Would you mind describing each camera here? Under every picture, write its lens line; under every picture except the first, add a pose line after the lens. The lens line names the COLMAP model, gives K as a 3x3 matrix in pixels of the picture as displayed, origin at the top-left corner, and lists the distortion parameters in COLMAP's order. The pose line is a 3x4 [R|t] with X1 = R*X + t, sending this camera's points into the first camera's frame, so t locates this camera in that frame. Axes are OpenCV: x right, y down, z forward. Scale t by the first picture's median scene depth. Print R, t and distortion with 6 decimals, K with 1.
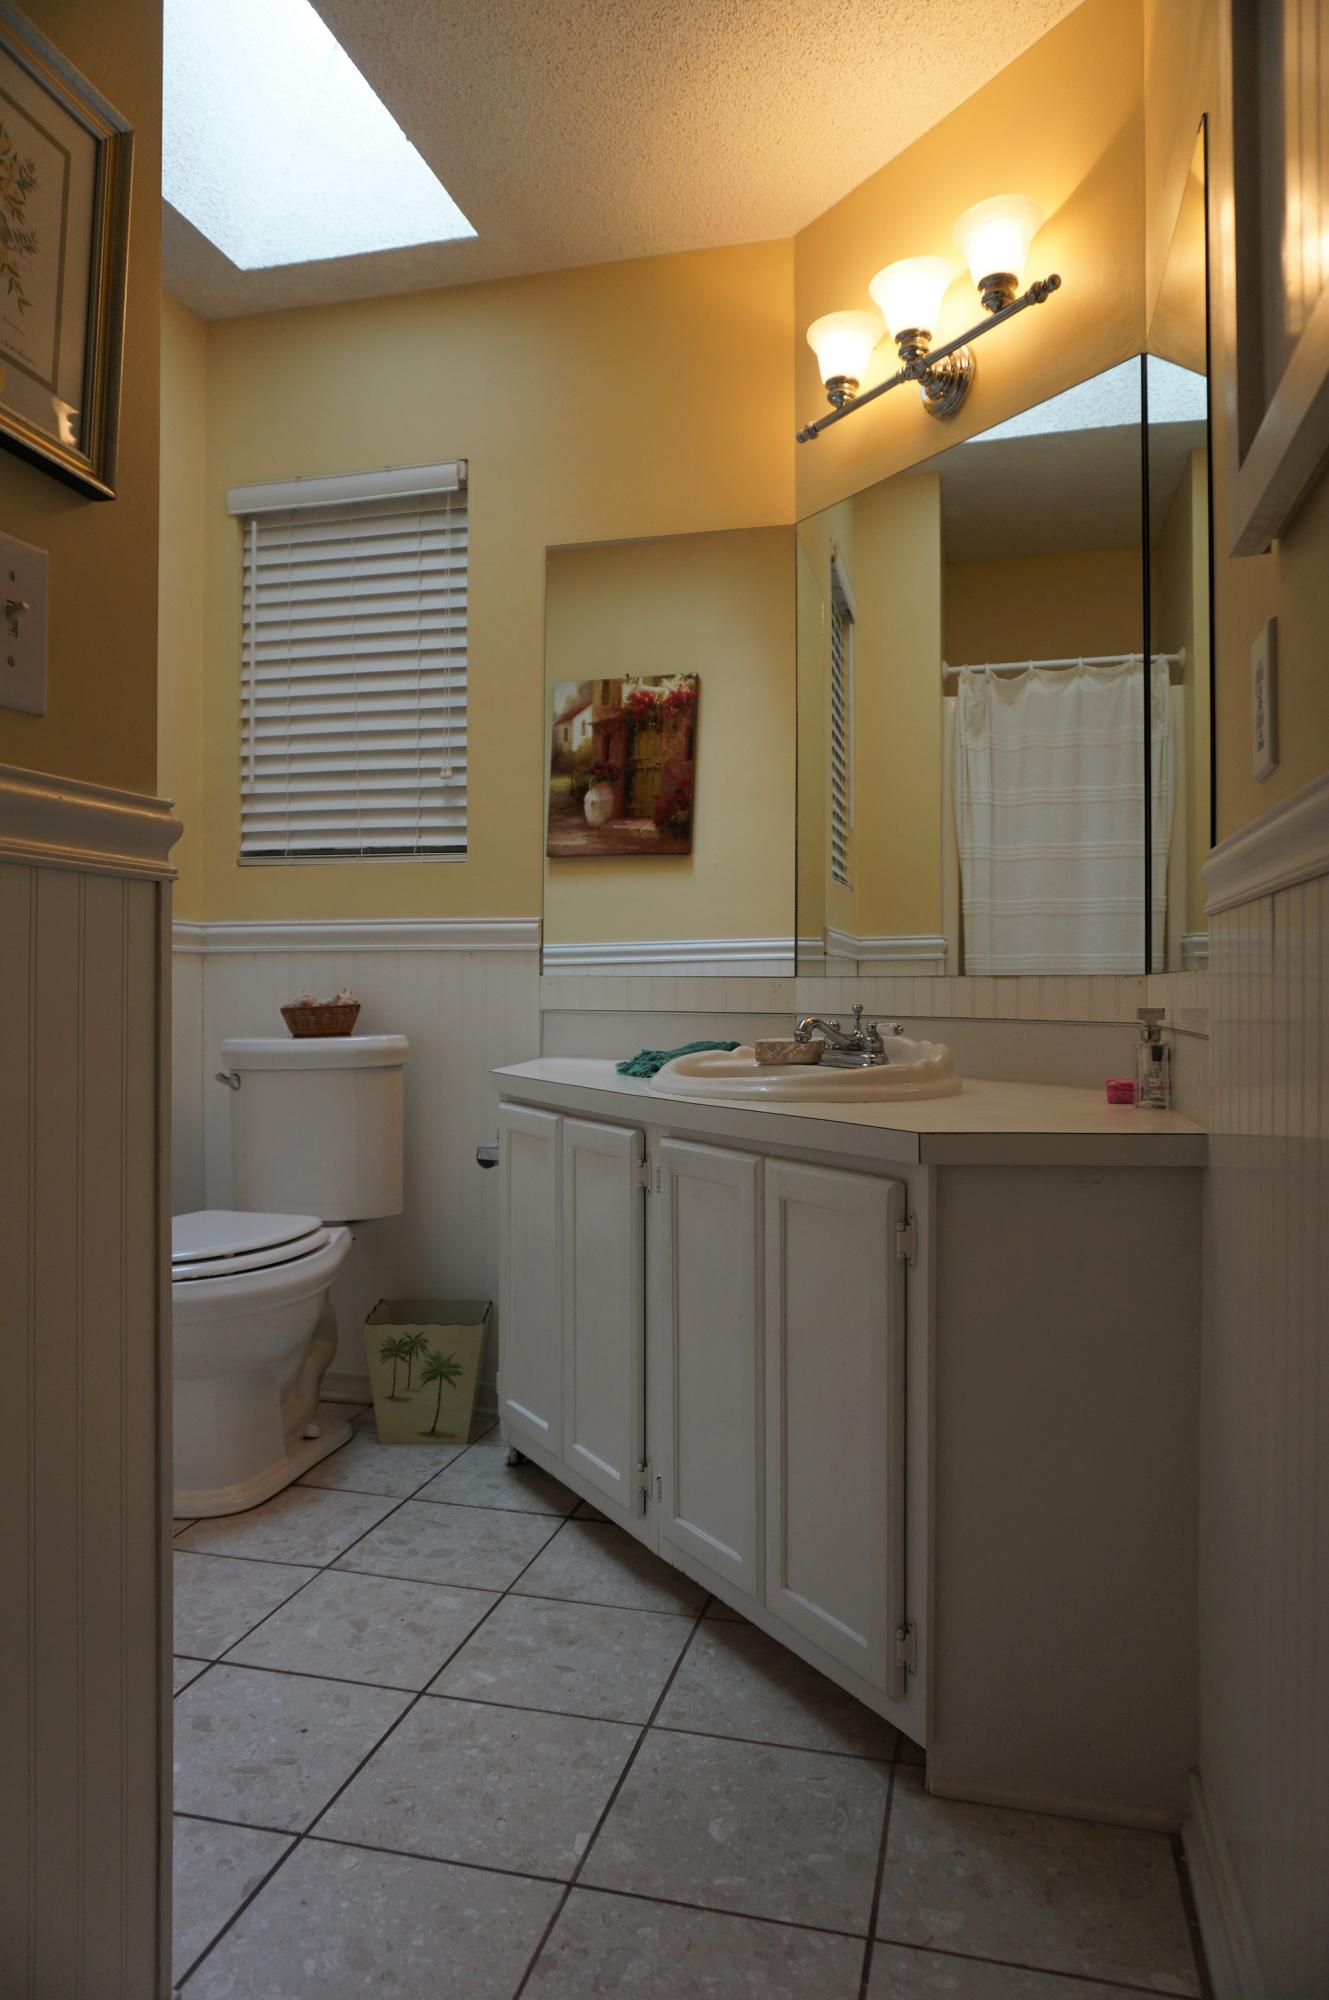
lens RADIAL K [[1317.2, 0, 664.5], [0, 1317.2, 1000.0], [0, 0, 1]] dist [-0.046532, -0.000420]
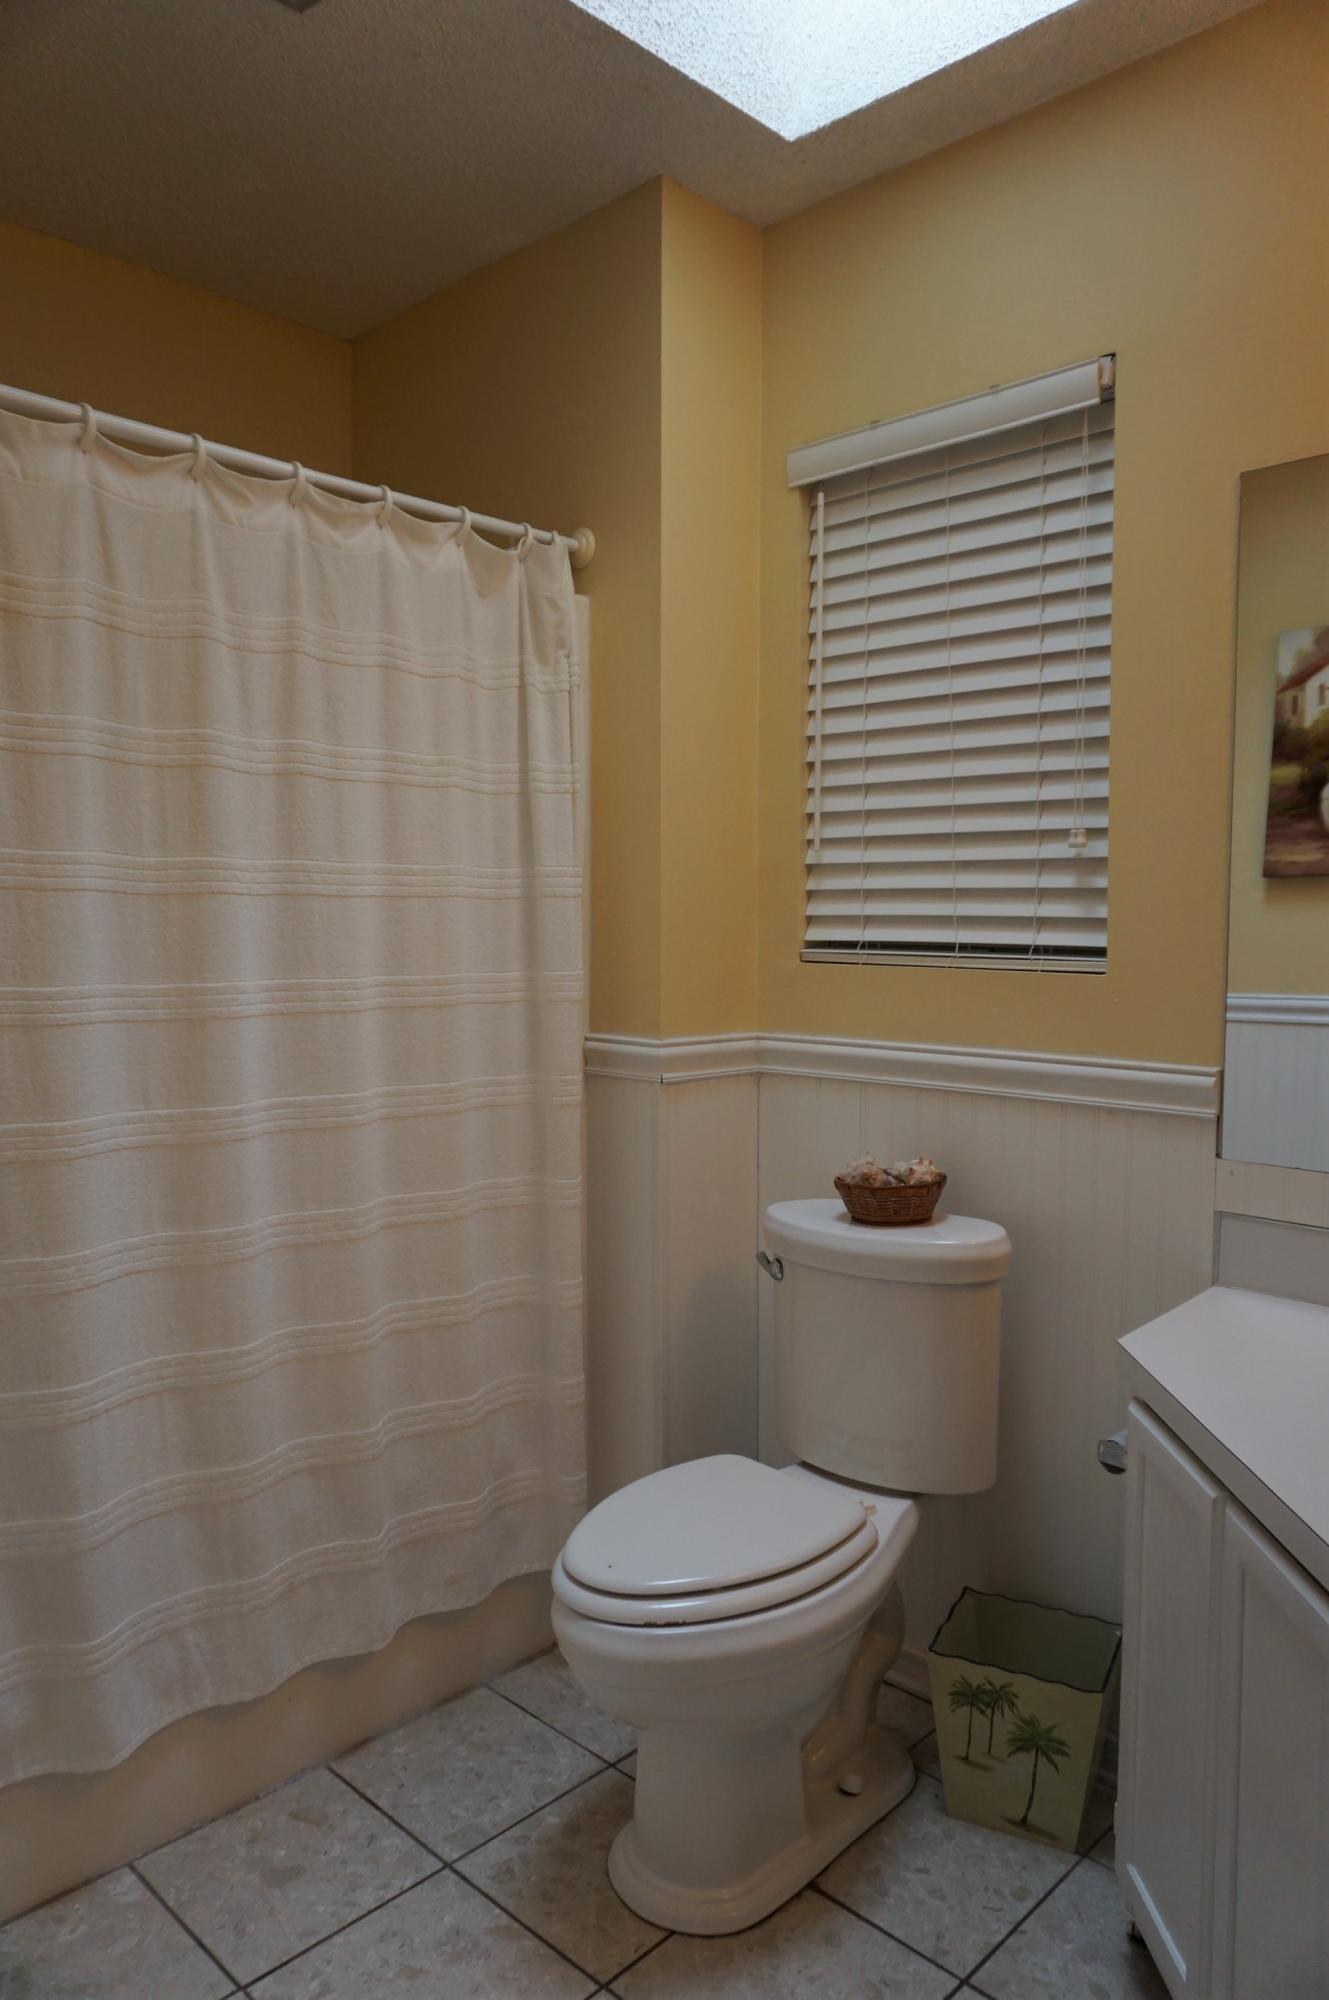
lens RADIAL K [[1382.5, 0, 664.5], [0, 1382.5, 1000.0], [0, 0, 1]] dist [-0.060130, 0.062084]
pose [[0.867607, 0.027991, -0.496463, 0.001744], [-0.002353, 0.998634, 0.052192, -0.125729], [0.497245, -0.044114, 0.866488, 0.281889]]
